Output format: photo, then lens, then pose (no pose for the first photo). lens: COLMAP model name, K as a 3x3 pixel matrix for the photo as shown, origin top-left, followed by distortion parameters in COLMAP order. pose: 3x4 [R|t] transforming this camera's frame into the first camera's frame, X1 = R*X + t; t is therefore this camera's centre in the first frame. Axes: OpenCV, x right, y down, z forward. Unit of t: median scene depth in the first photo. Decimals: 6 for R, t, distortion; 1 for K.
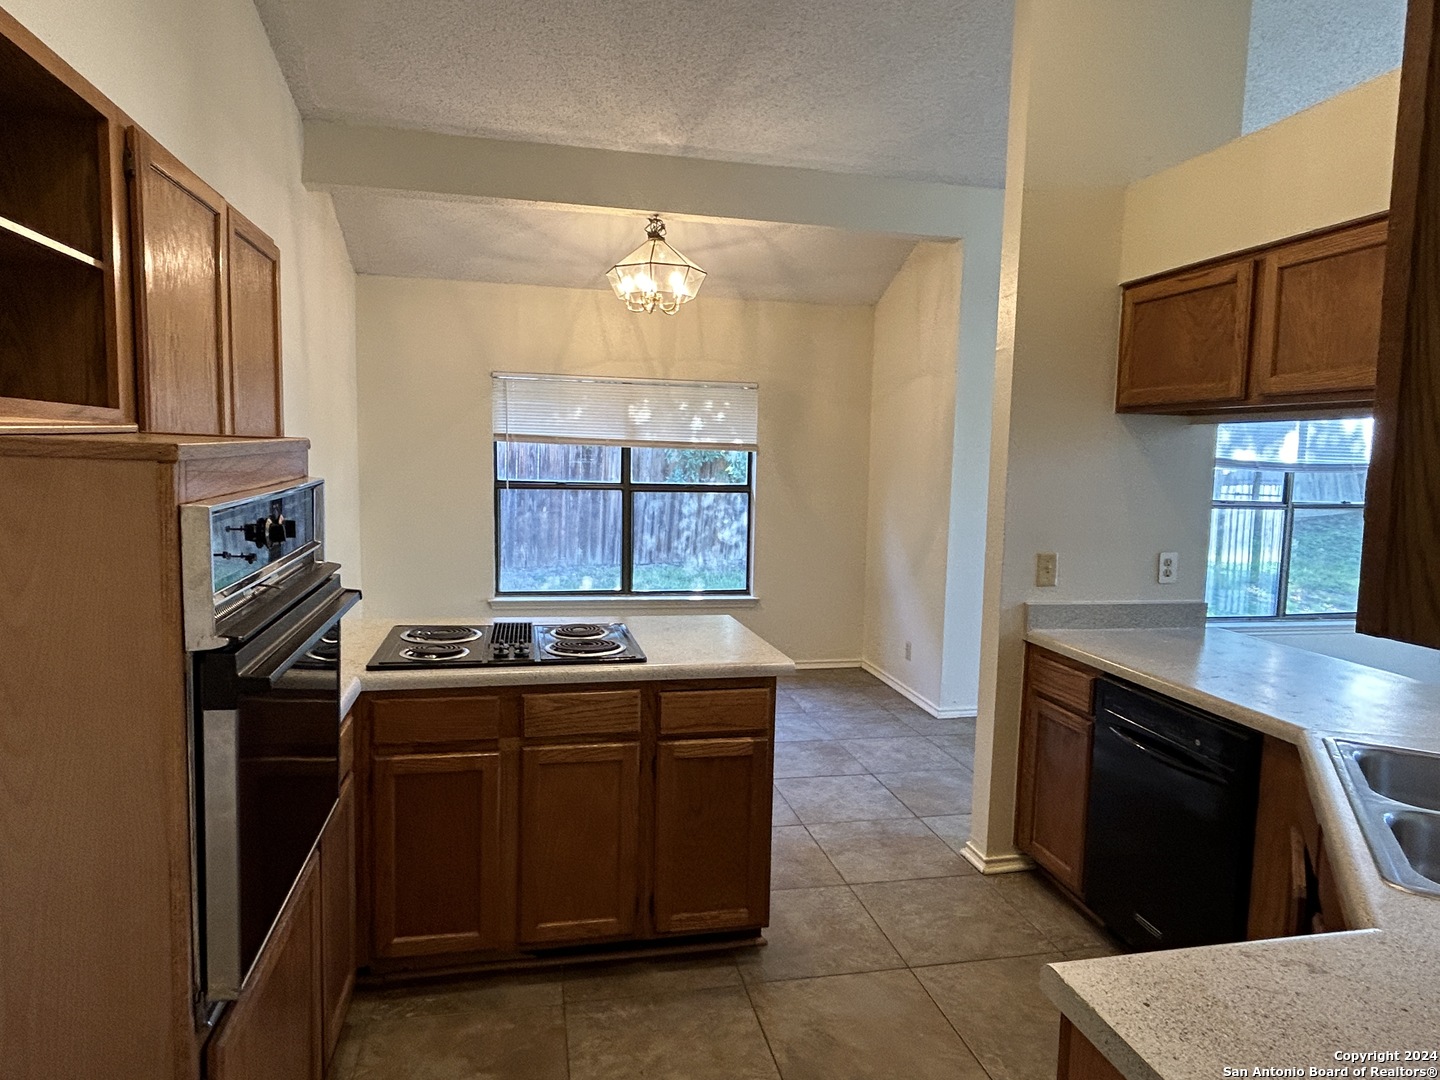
lens RADIAL K [[841.9, 0, 715.6], [0, 841.9, 533.1], [0, 0, 1]] dist [0.001775, -0.005635]
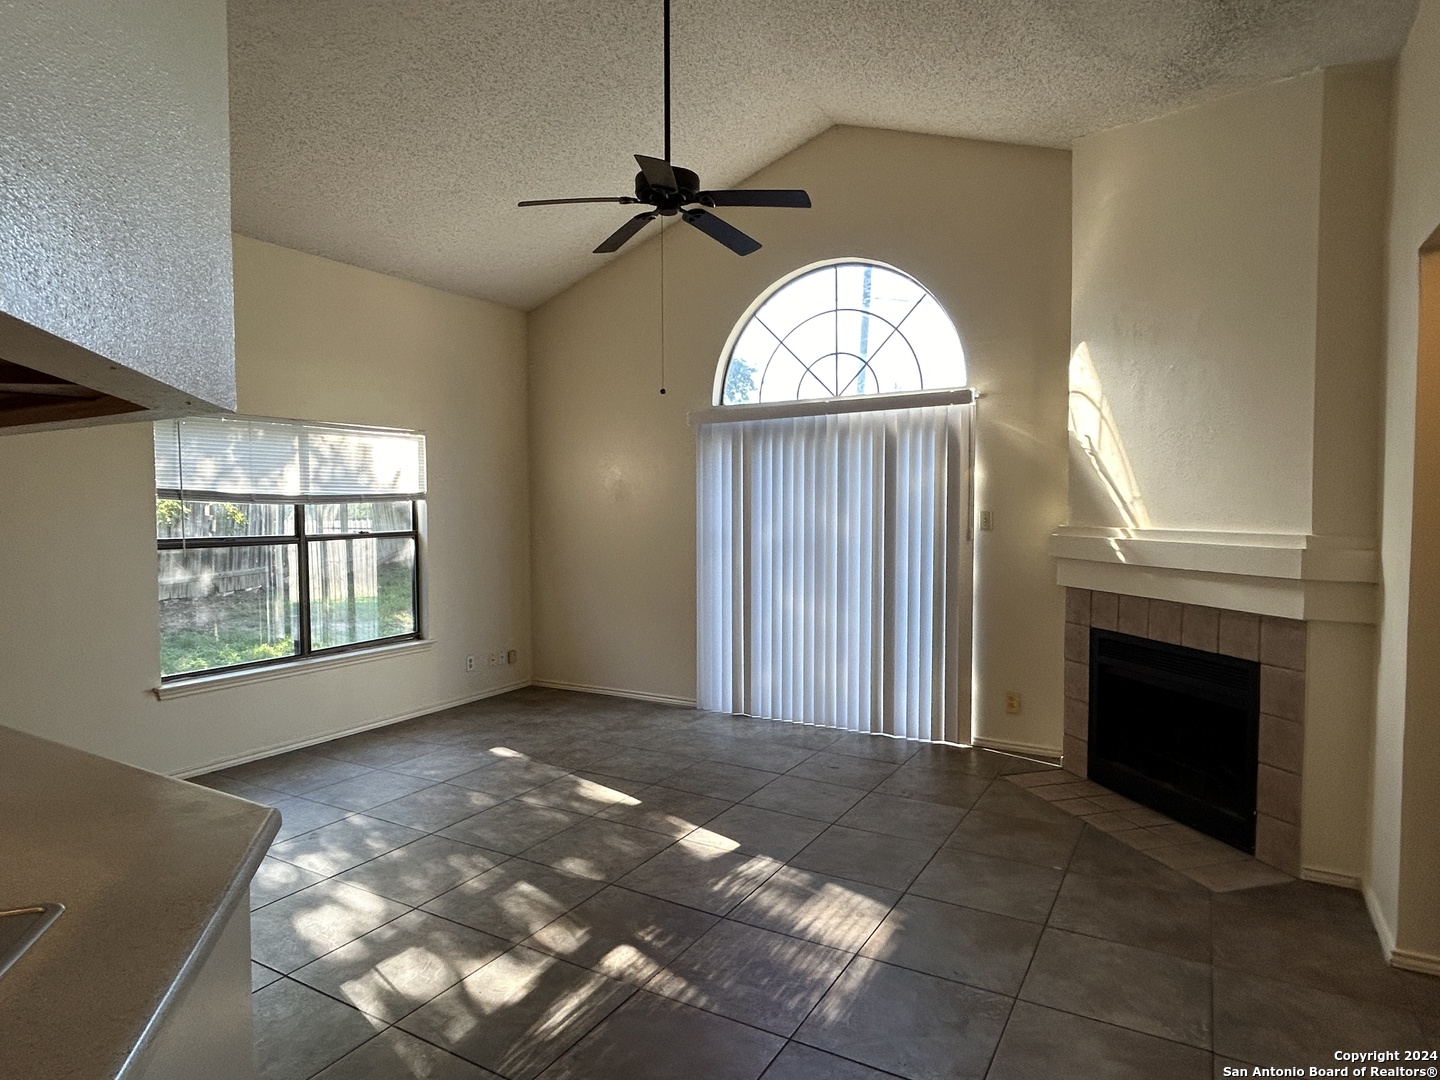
lens RADIAL K [[841.9, 0, 715.6], [0, 841.9, 533.1], [0, 0, 1]] dist [0.001775, -0.005635]
pose [[0.670883, -0.054679, 0.739544, 0.281614], [0.086959, 0.996198, -0.005231, 0.006984], [-0.736447, 0.067819, 0.673087, -0.001722]]
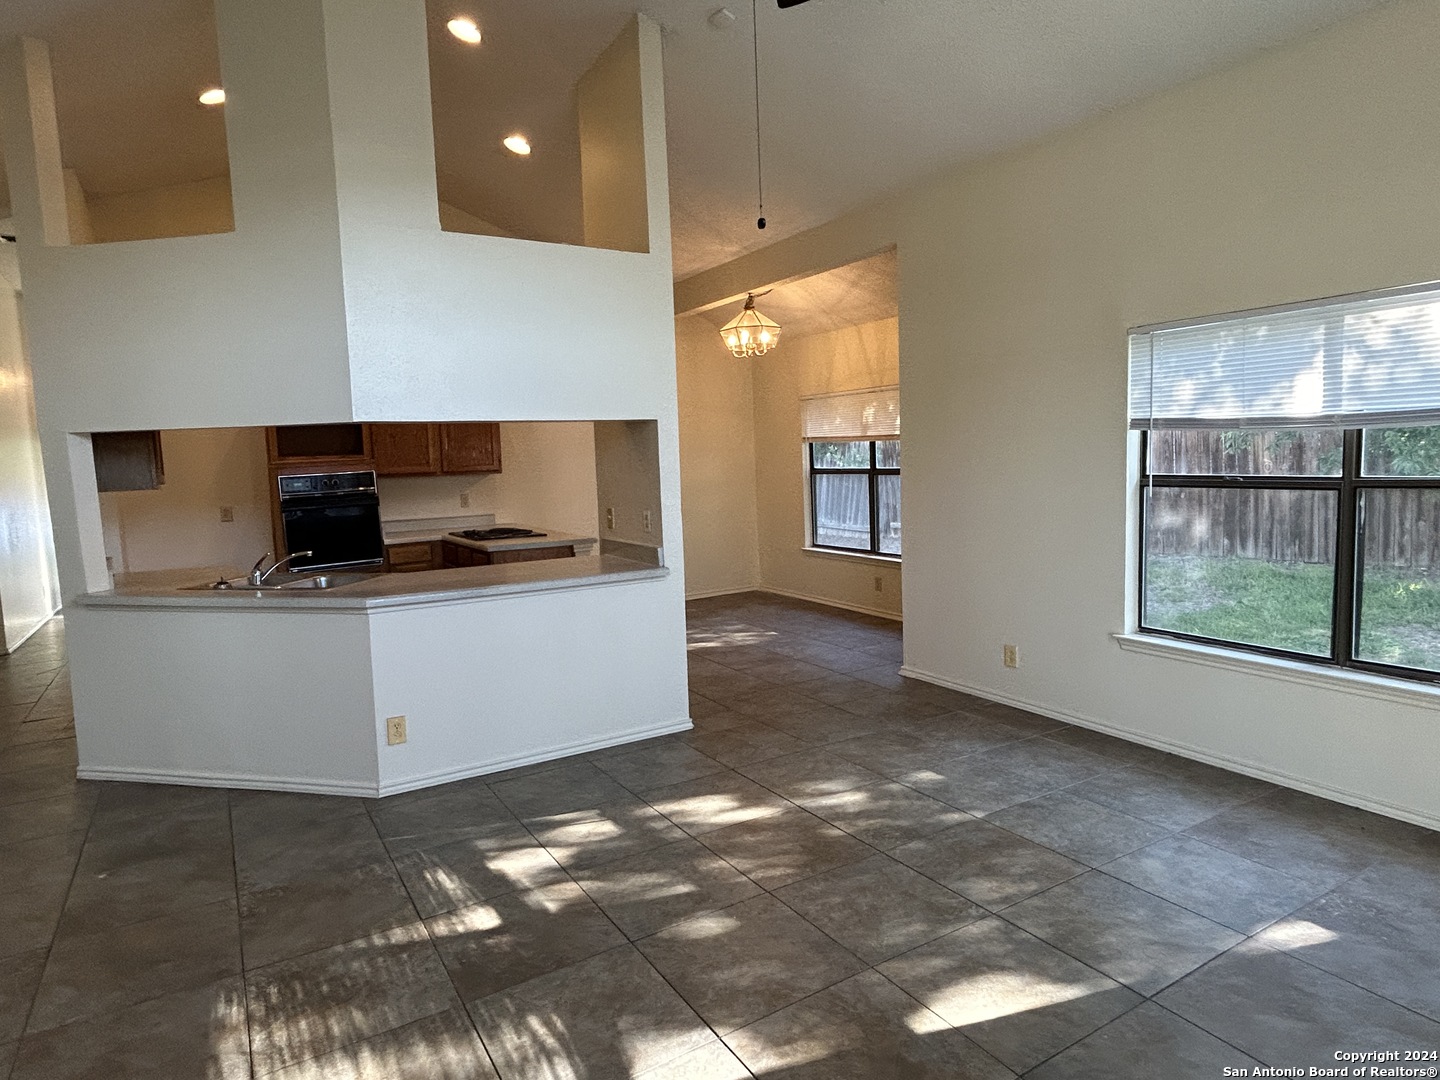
lens RADIAL K [[841.9, 0, 715.6], [0, 841.9, 533.1], [0, 0, 1]] dist [0.001775, -0.005635]
pose [[0.336531, 0.052274, -0.940221, 1.094281], [-0.044074, 0.998238, 0.039724, -0.000271], [0.940641, 0.028071, 0.338242, 0.348604]]
